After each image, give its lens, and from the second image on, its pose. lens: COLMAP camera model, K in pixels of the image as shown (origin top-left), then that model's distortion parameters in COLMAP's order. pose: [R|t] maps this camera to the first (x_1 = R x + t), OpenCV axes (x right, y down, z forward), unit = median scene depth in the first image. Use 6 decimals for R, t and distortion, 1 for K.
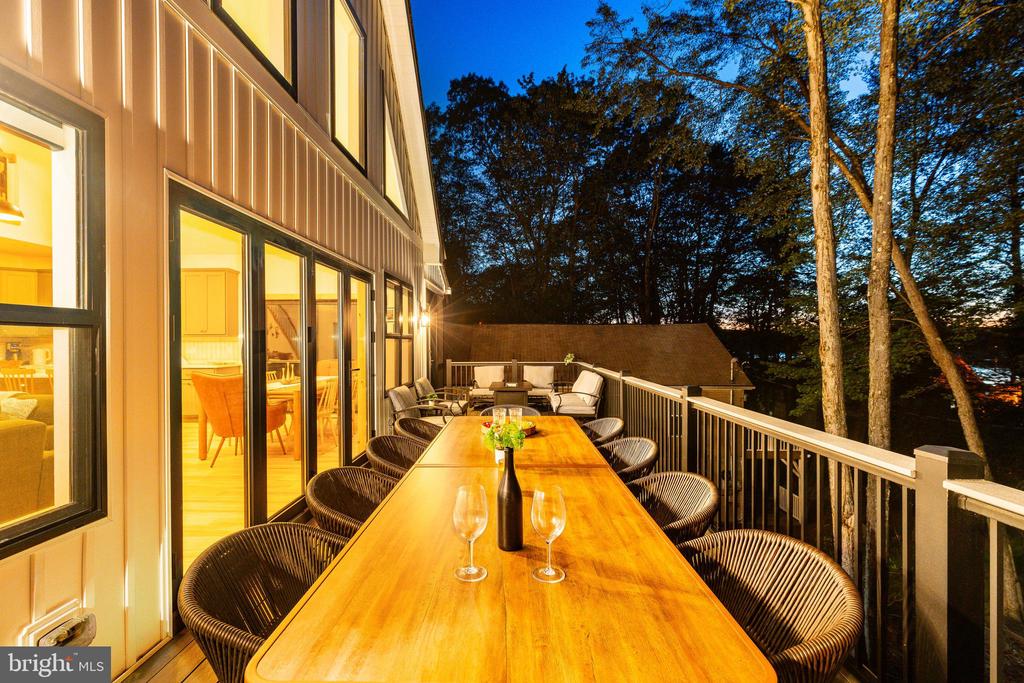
lens RADIAL K [[462.1, 0, 511.1], [0, 462.1, 346.5], [0, 0, 1]] dist [0.000772, 0.000212]
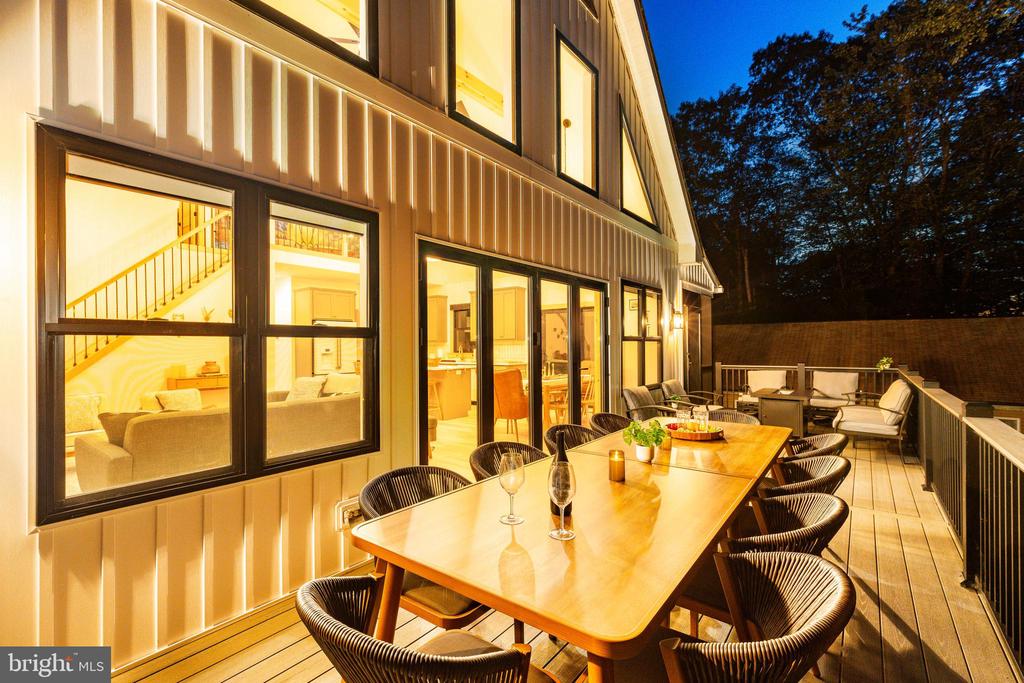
lens RADIAL K [[465.1, 0, 512.0], [0, 465.1, 341.5], [0, 0, 1]] dist [0.003115, 0.000500]
pose [[0.799738, -0.009241, -0.600278, 0.131975], [0.000112, 0.999884, -0.015244, -0.000060], [0.600349, 0.012124, 0.799646, -0.015081]]
